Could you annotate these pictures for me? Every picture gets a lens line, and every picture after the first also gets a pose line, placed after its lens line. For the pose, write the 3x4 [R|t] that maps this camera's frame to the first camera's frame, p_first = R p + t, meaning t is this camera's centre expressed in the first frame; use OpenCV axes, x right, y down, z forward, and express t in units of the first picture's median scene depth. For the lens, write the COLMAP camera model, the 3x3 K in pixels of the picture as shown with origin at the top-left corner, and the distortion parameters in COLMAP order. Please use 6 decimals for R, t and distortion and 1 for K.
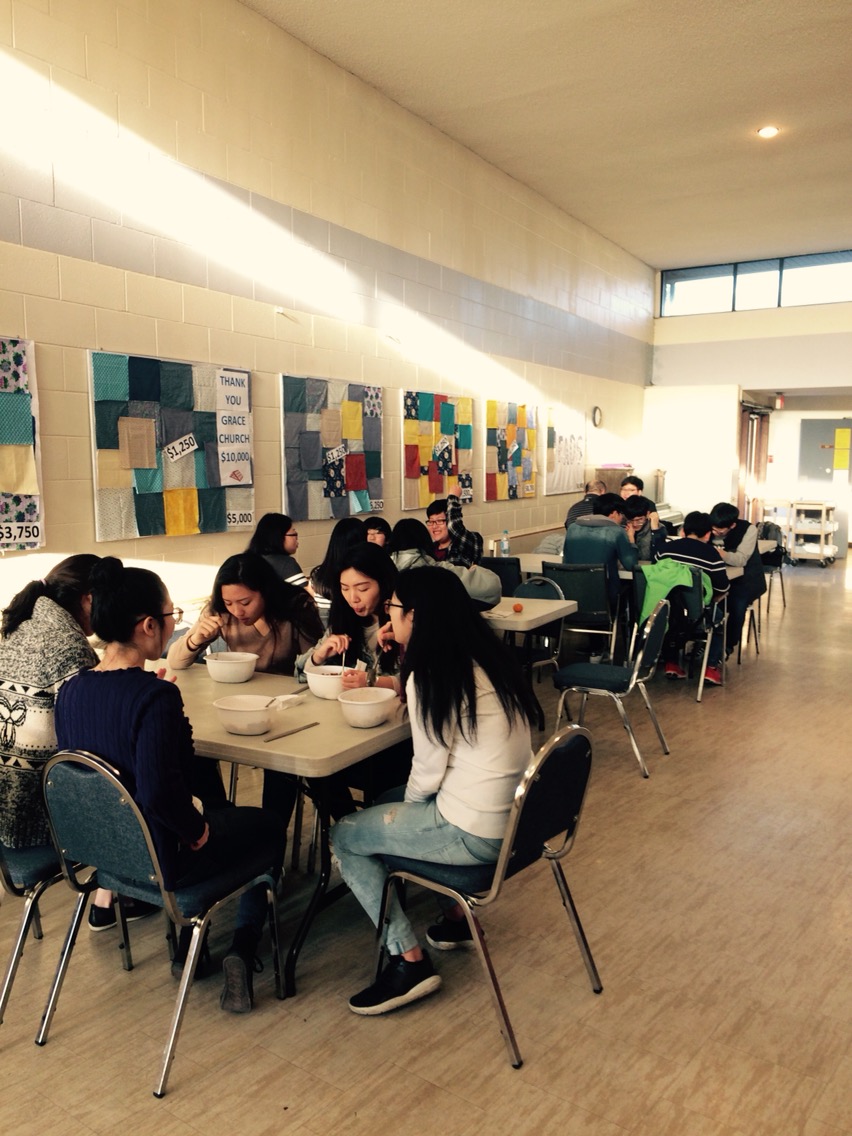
lens RADIAL K [[957.2, 0, 426.0], [0, 957.2, 568.0], [0, 0, 1]] dist [0.111299, -0.133886]
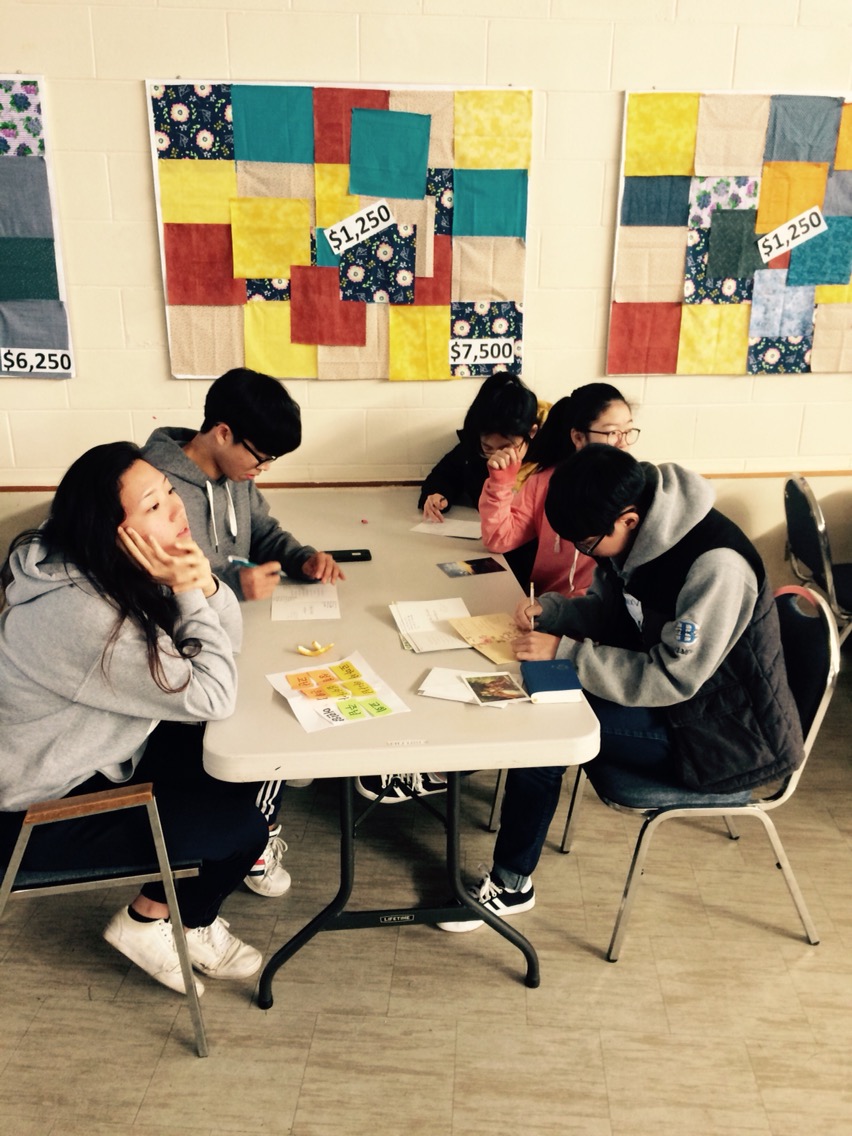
lens RADIAL K [[957.2, 0, 426.0], [0, 957.2, 568.0], [0, 0, 1]] dist [0.111299, -0.133886]
pose [[0.551615, 0.275718, -0.787210, 0.407954], [-0.103944, 0.959152, 0.263104, -0.102812], [0.827597, -0.063306, 0.557742, 0.808367]]
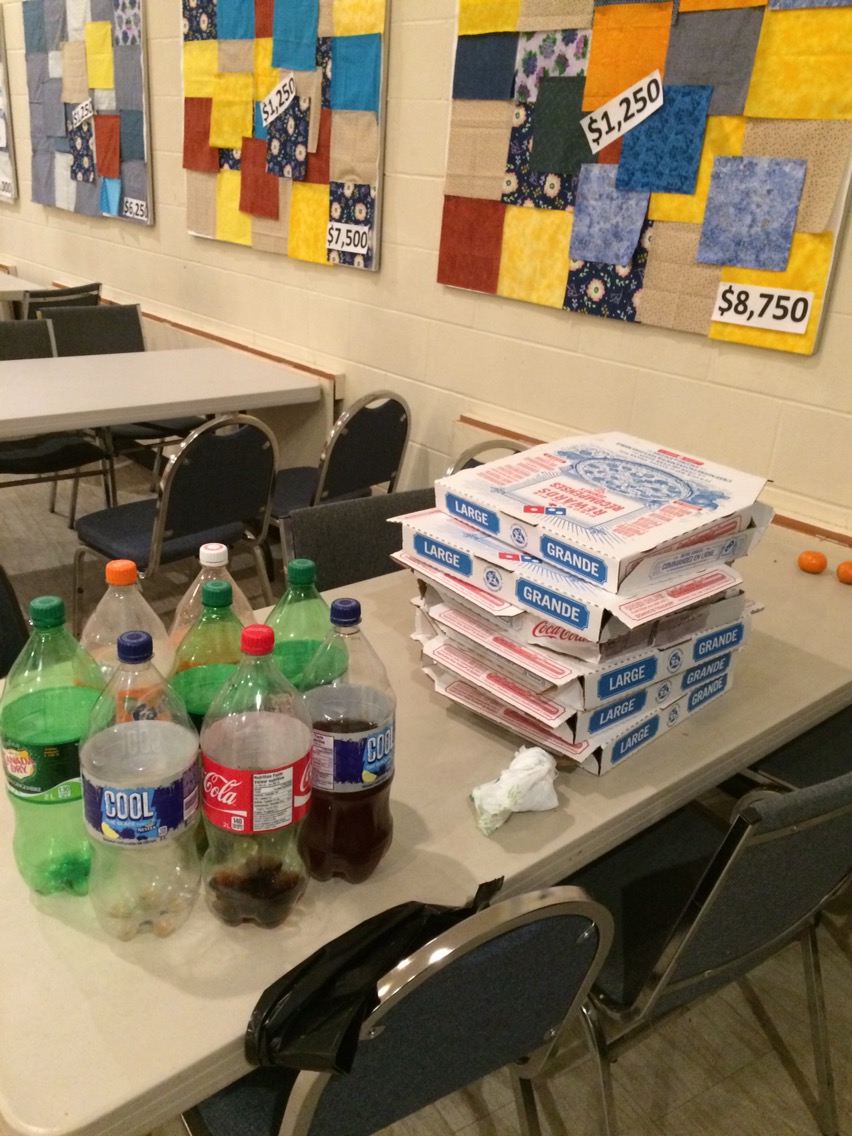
lens RADIAL K [[957.2, 0, 426.0], [0, 957.2, 568.0], [0, 0, 1]] dist [0.111299, -0.133886]
pose [[-0.349543, 0.328925, -0.877285, 0.450778], [-0.183625, 0.894139, 0.408407, -0.134646], [0.918750, 0.303848, -0.252141, 1.267766]]
